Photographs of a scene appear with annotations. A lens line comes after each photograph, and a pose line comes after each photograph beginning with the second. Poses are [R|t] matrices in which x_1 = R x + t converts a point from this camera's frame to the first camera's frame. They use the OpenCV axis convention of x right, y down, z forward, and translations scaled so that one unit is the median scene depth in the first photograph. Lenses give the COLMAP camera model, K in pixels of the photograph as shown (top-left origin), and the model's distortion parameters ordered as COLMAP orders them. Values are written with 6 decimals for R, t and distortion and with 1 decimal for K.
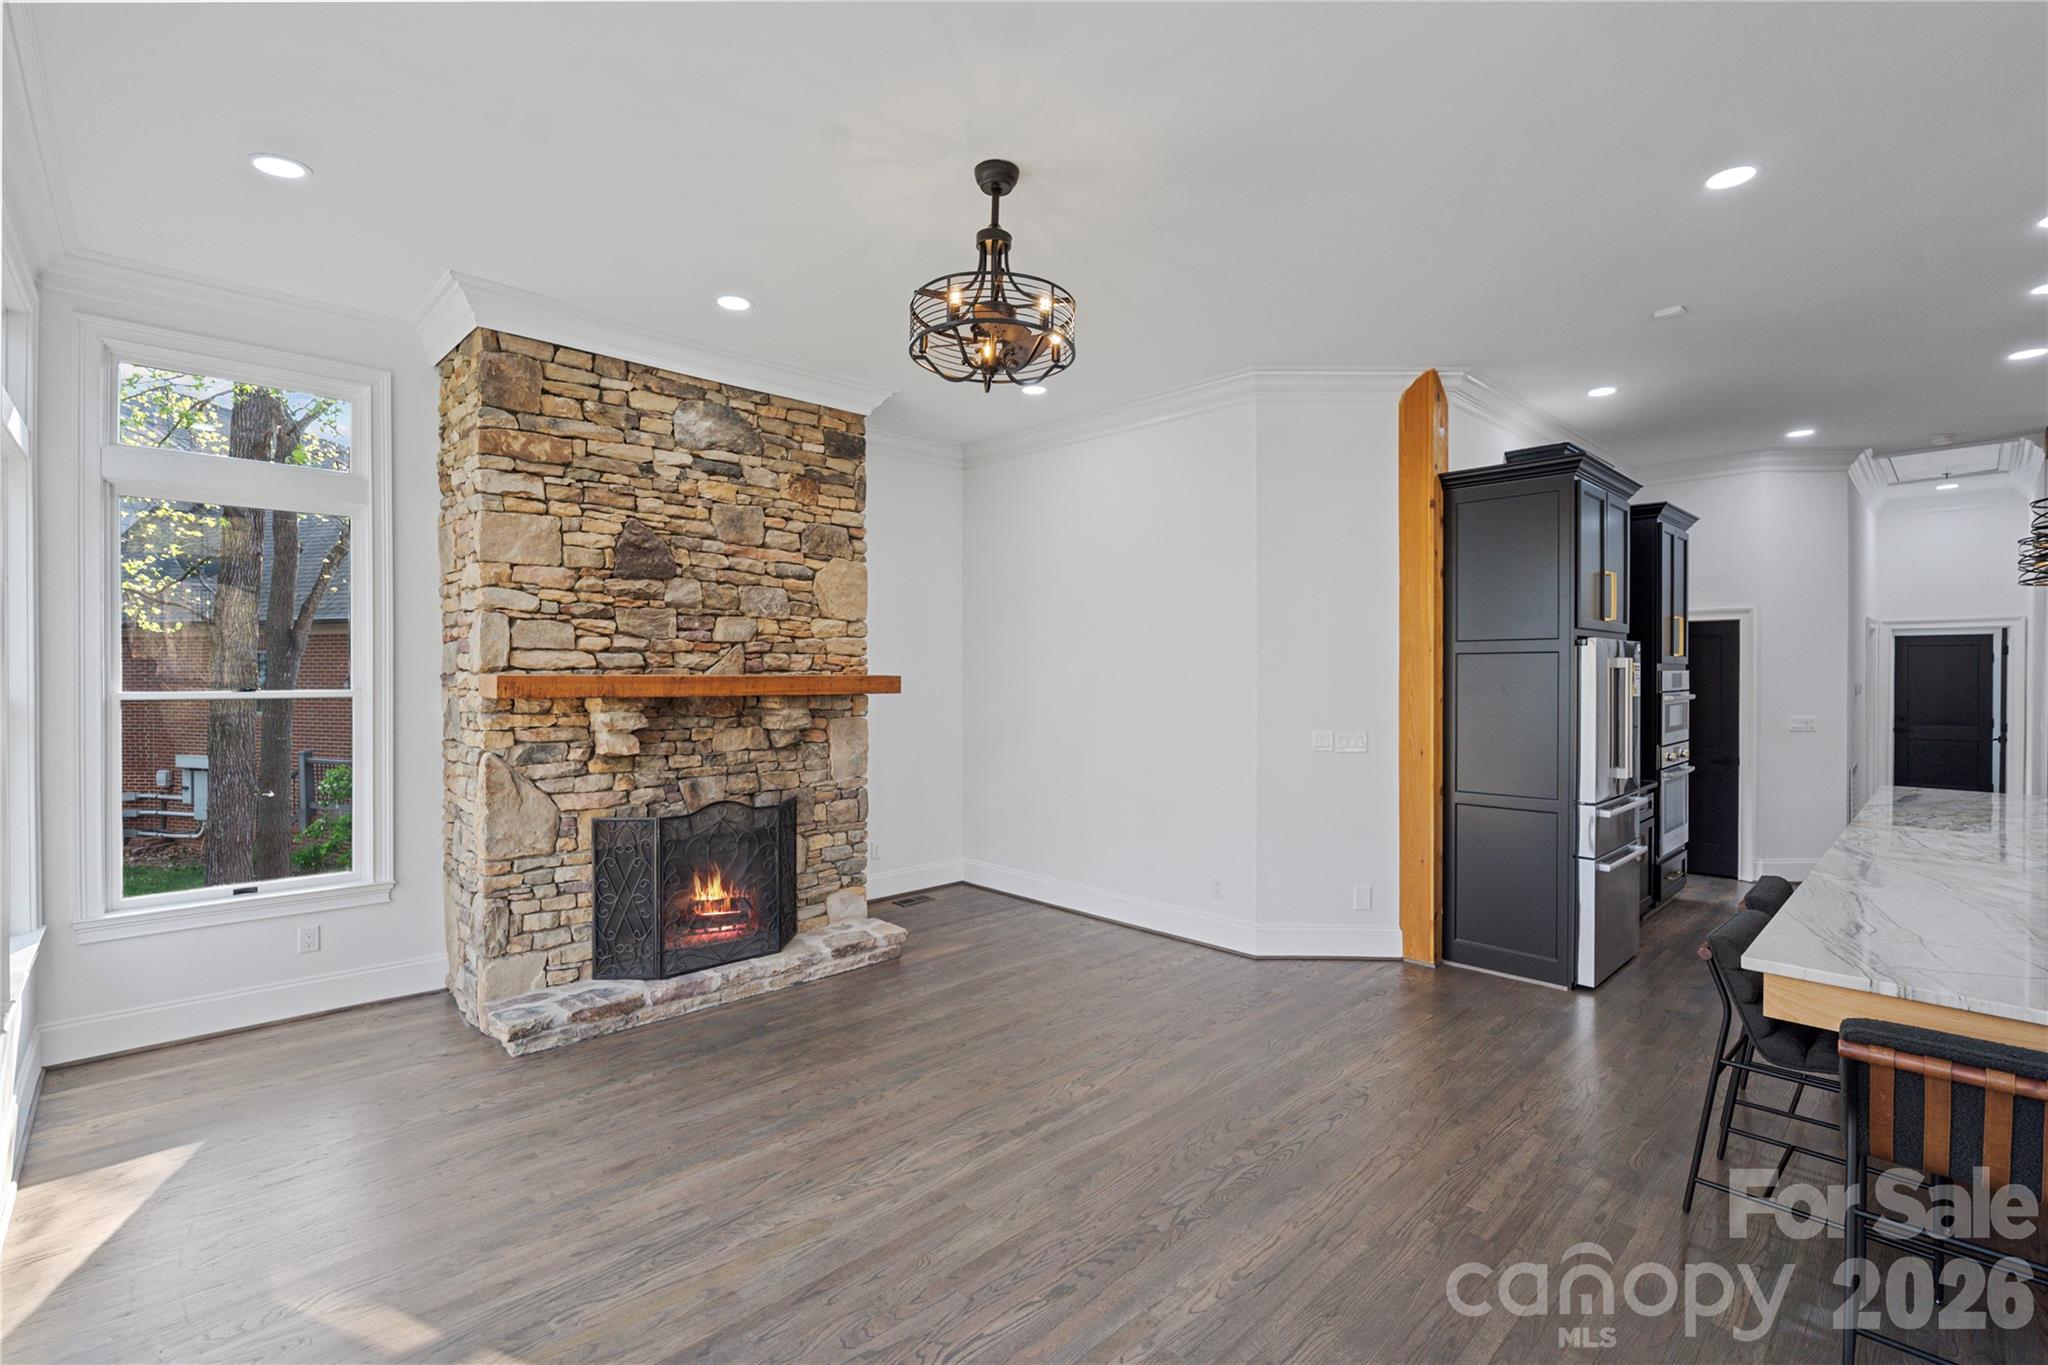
lens RADIAL K [[929.0, 0, 1024.3], [0, 929.0, 664.2], [0, 0, 1]] dist [-0.004064, 0.000817]
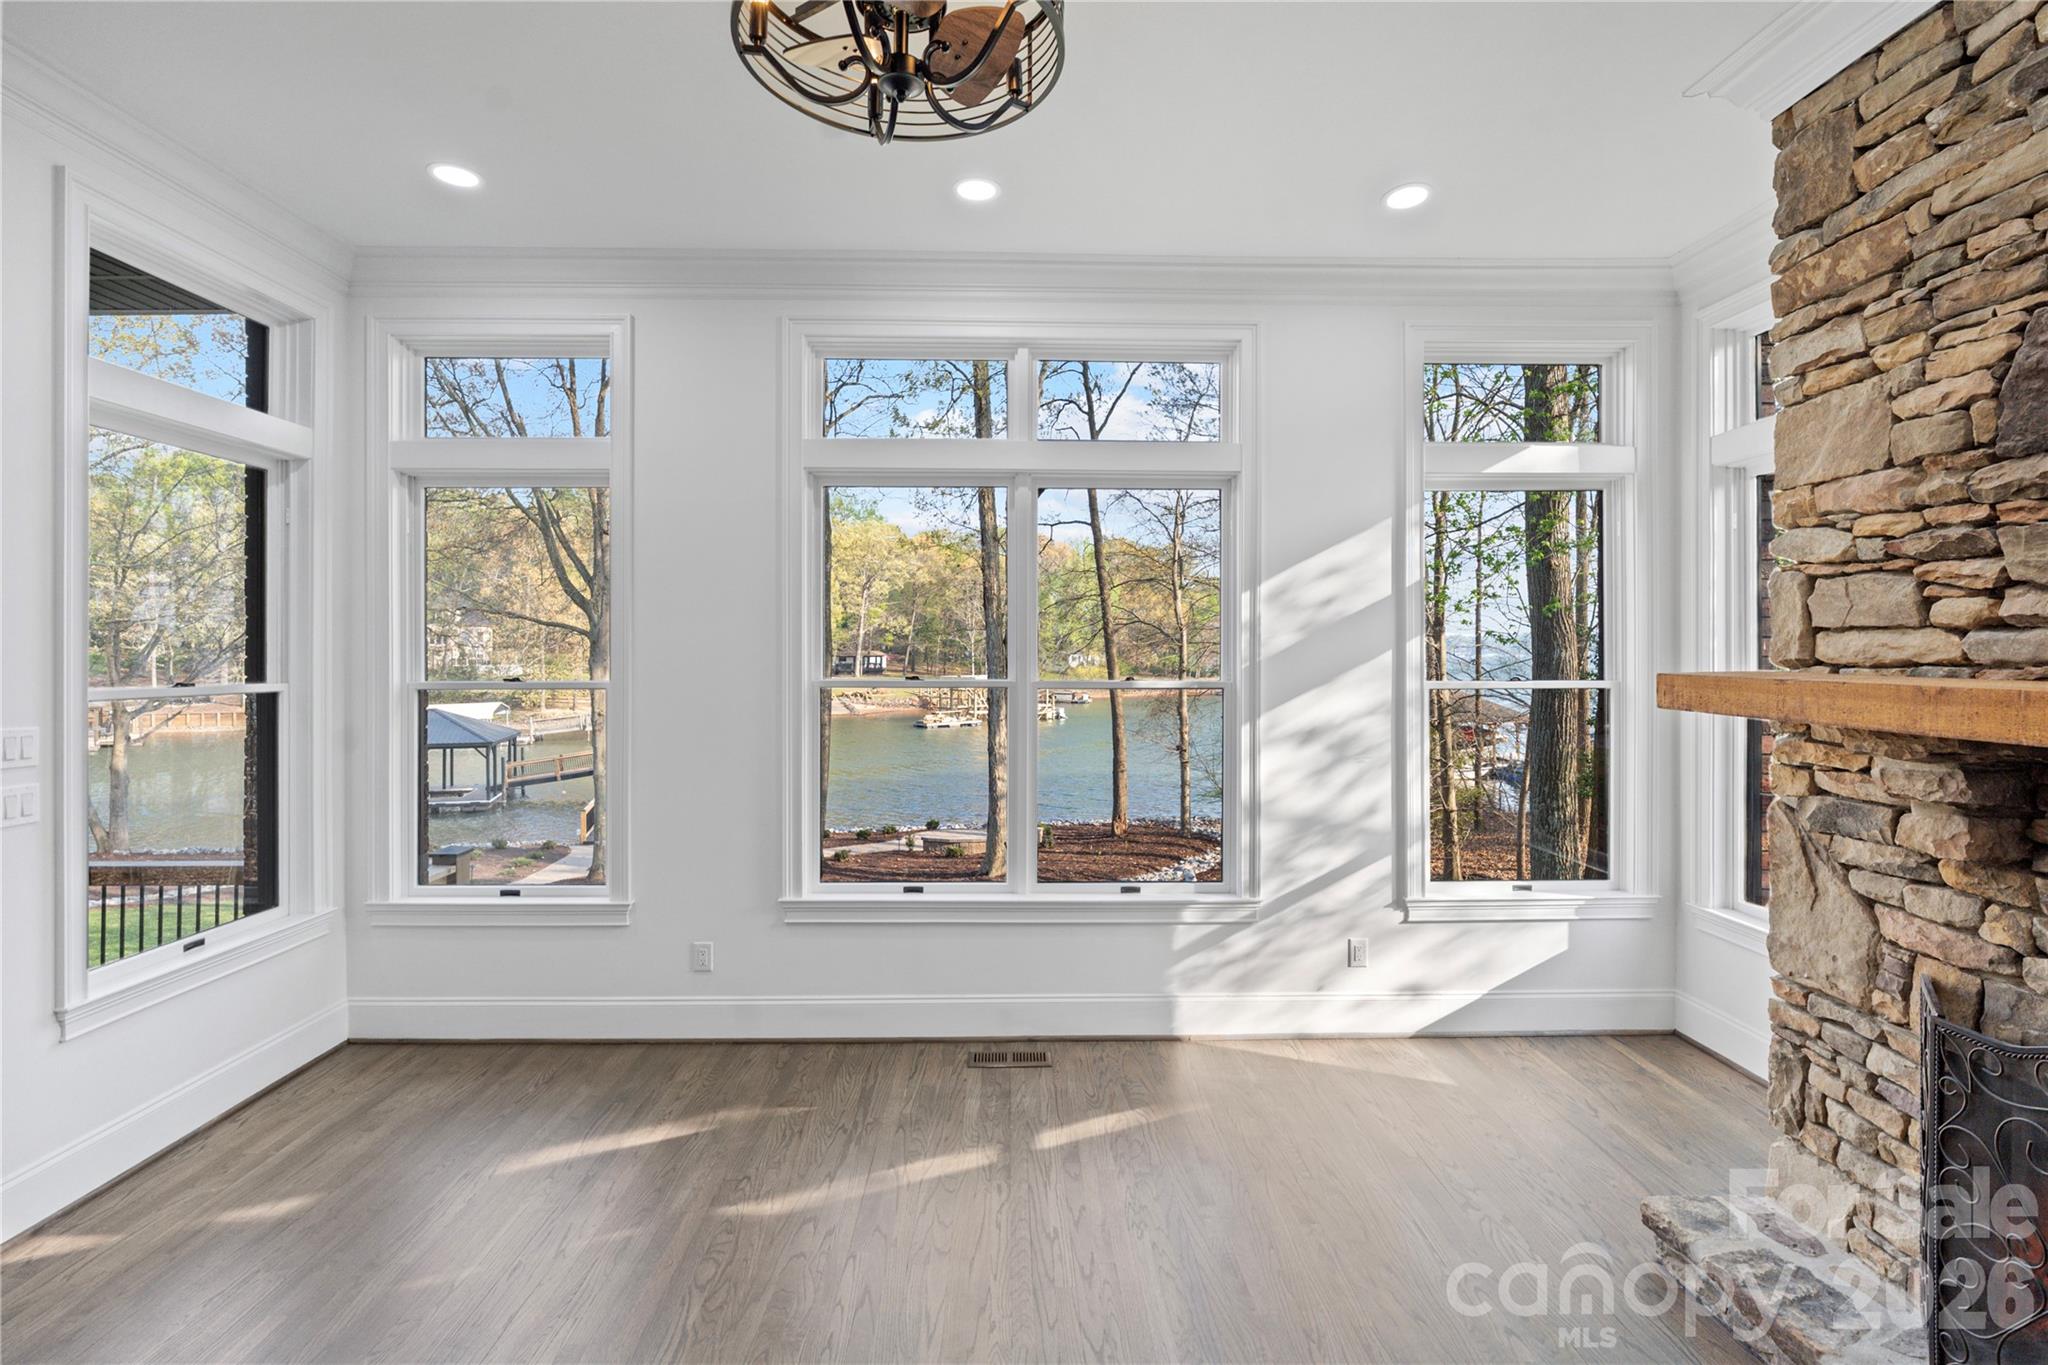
lens RADIAL K [[927.8, 0, 1017.9], [0, 927.8, 648.7], [0, 0, 1]] dist [-0.000872, 0.000217]
pose [[-0.684626, -0.001732, -0.728892, 0.195609], [0.004493, 0.999968, -0.006597, -0.002585], [0.728880, -0.007791, -0.684597, 0.930260]]
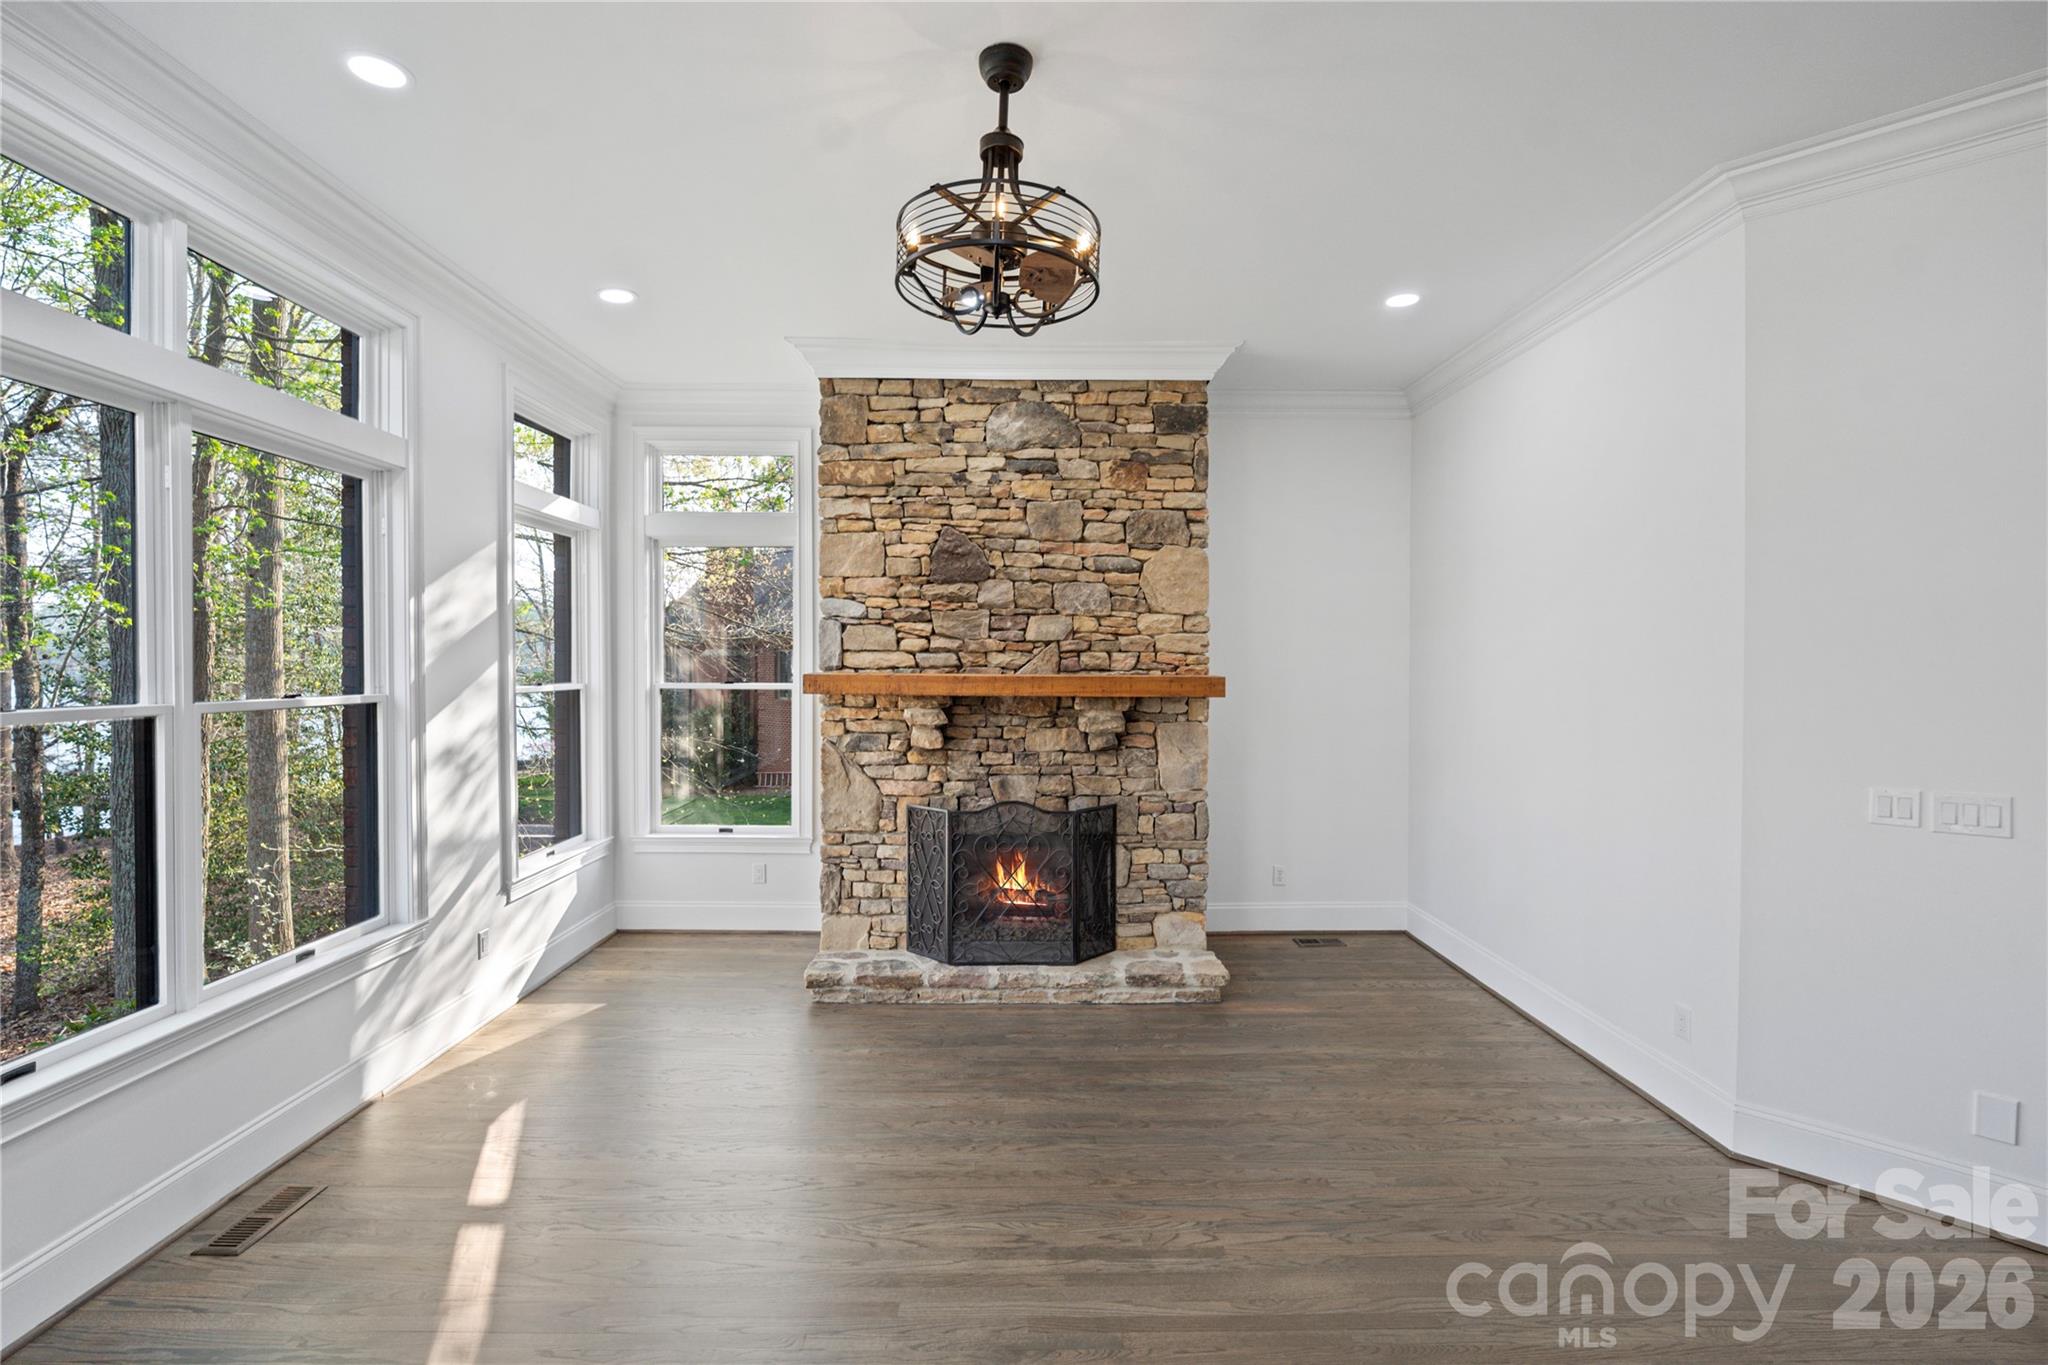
lens RADIAL K [[929.0, 0, 1024.3], [0, 929.0, 664.2], [0, 0, 1]] dist [-0.004064, 0.000817]
pose [[0.724429, 0.004520, -0.689334, 0.367944], [0.002418, 0.999956, 0.009098, -0.008630], [0.689345, -0.008258, 0.724386, 0.284001]]
